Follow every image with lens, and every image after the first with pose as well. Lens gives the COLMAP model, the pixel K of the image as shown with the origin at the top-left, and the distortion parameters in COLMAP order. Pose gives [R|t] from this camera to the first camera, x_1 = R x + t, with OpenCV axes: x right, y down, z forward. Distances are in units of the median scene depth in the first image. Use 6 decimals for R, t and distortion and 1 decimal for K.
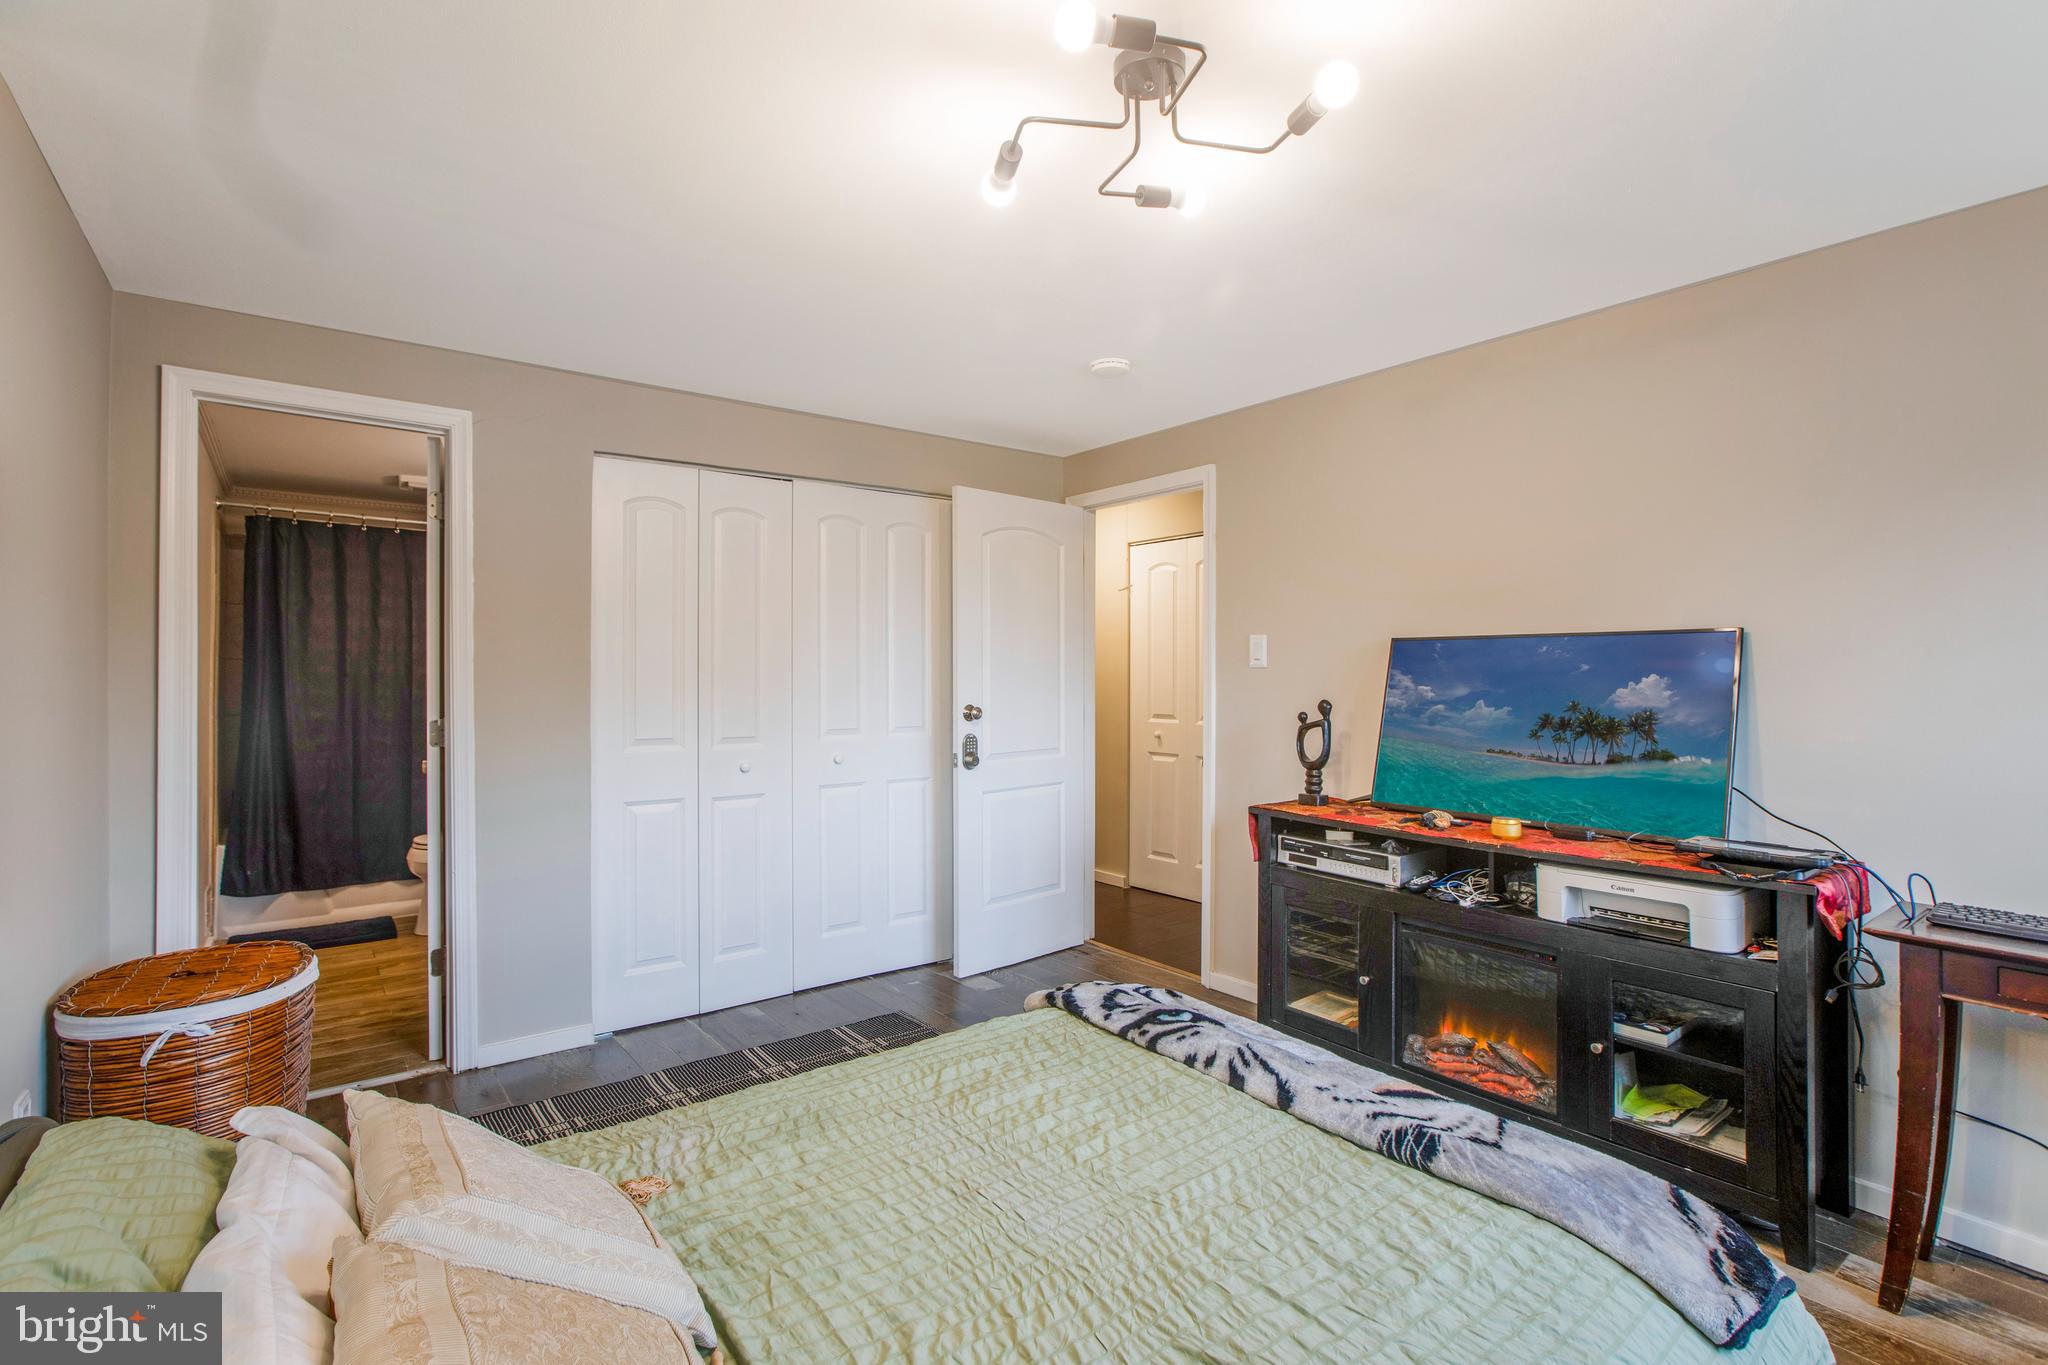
lens RADIAL K [[920.2, 0, 1009.4], [0, 920.2, 664.4], [0, 0, 1]] dist [-0.019670, 0.015249]
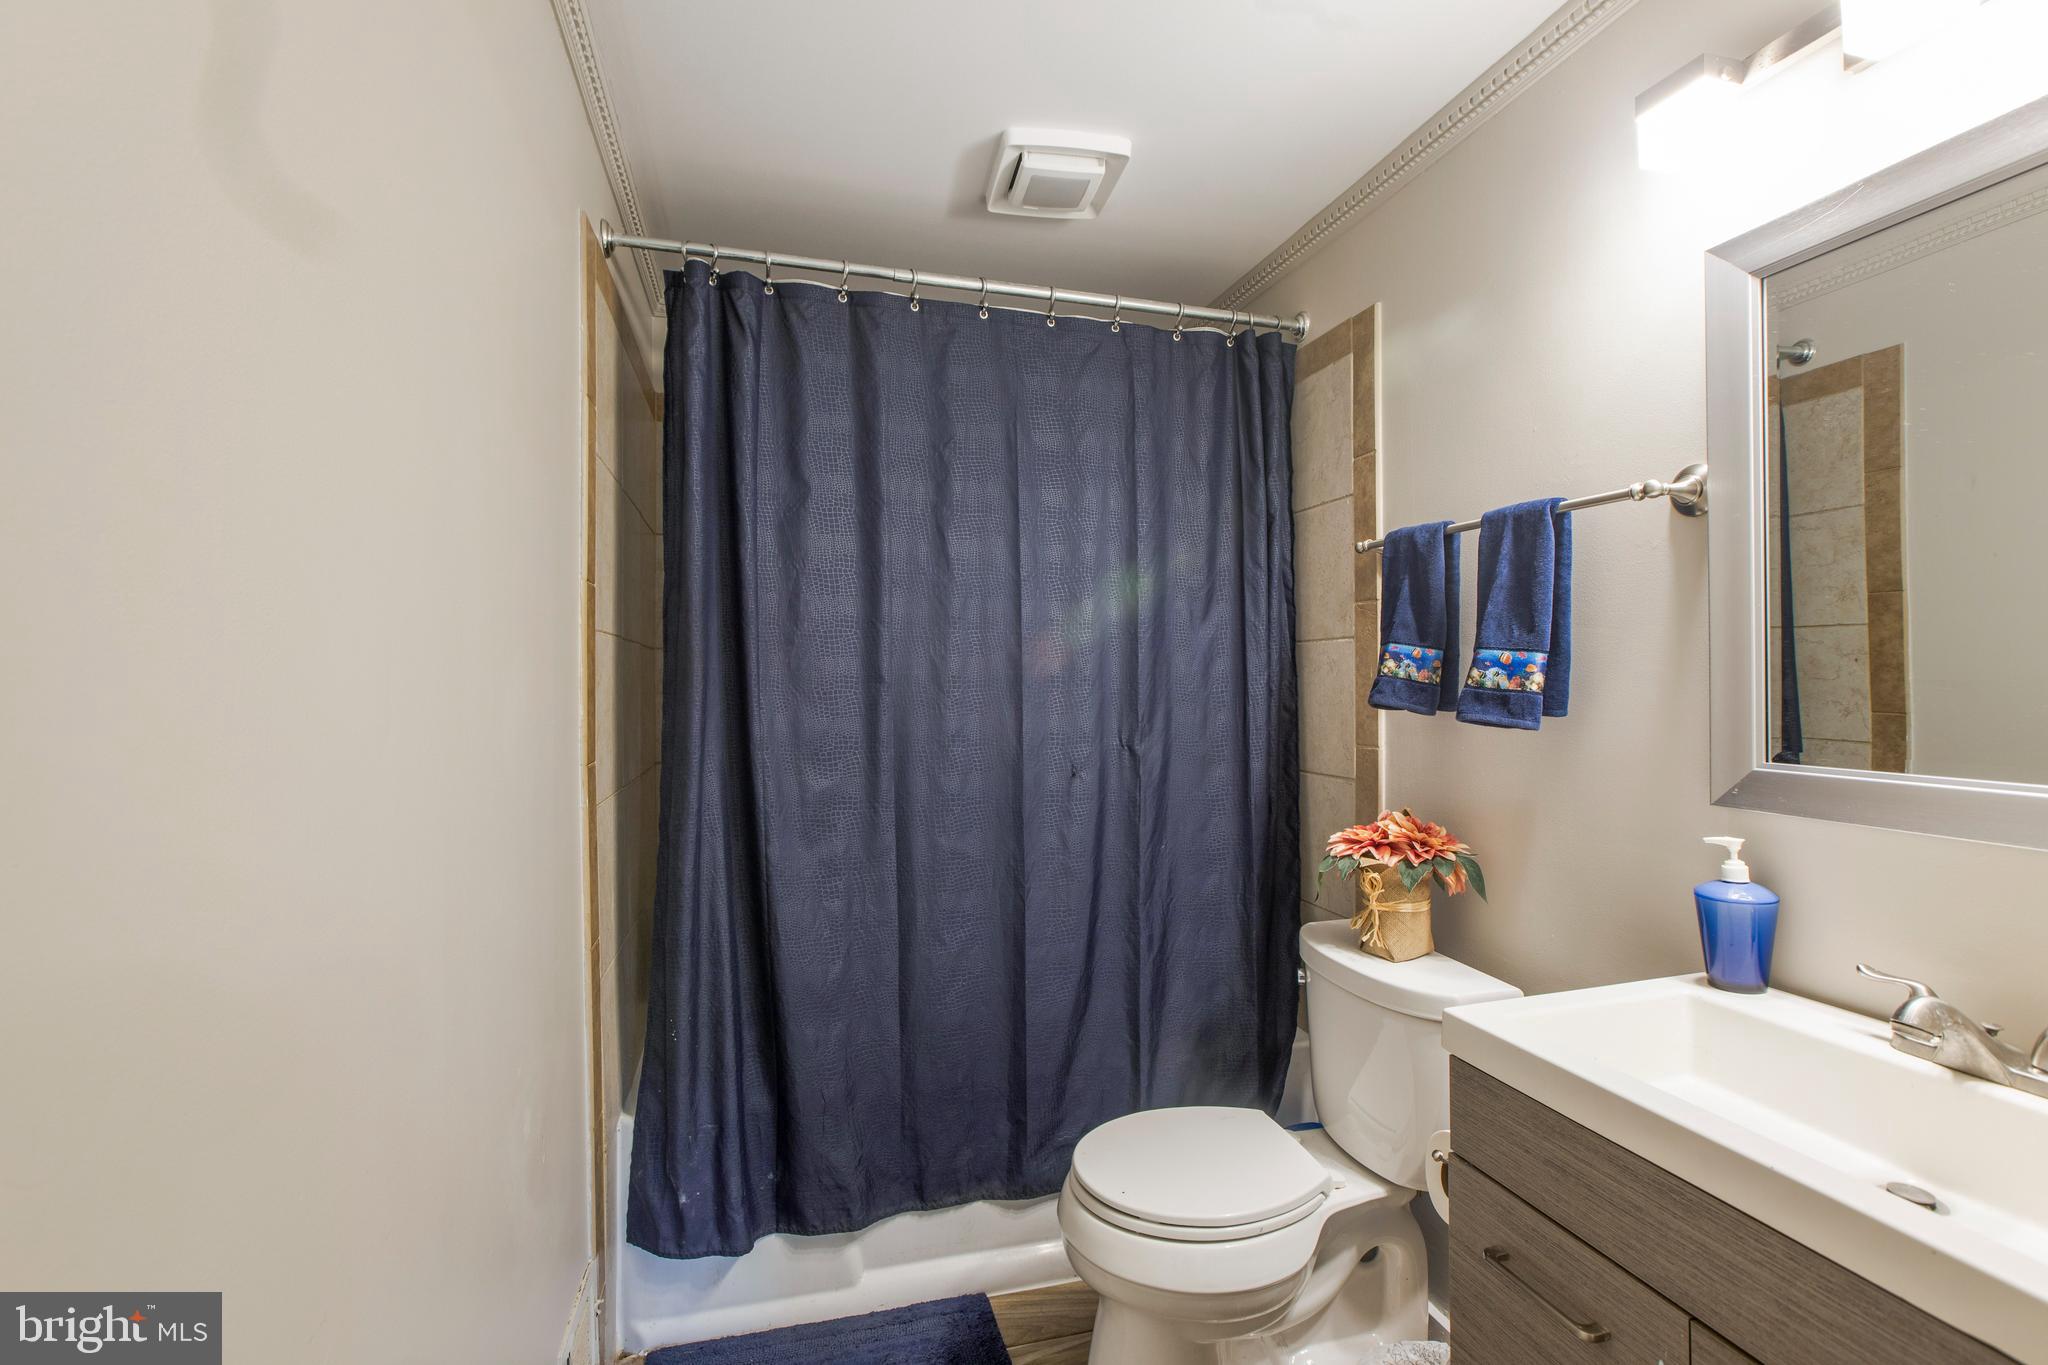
lens RADIAL K [[920.2, 0, 1036.3], [0, 920.2, 686.1], [0, 0, 1]] dist [-0.019670, 0.015249]
pose [[0.911093, -0.004639, -0.412176, -0.513163], [0.010524, 0.999872, 0.012010, 0.010656], [0.412067, -0.015280, 0.911025, 0.682654]]
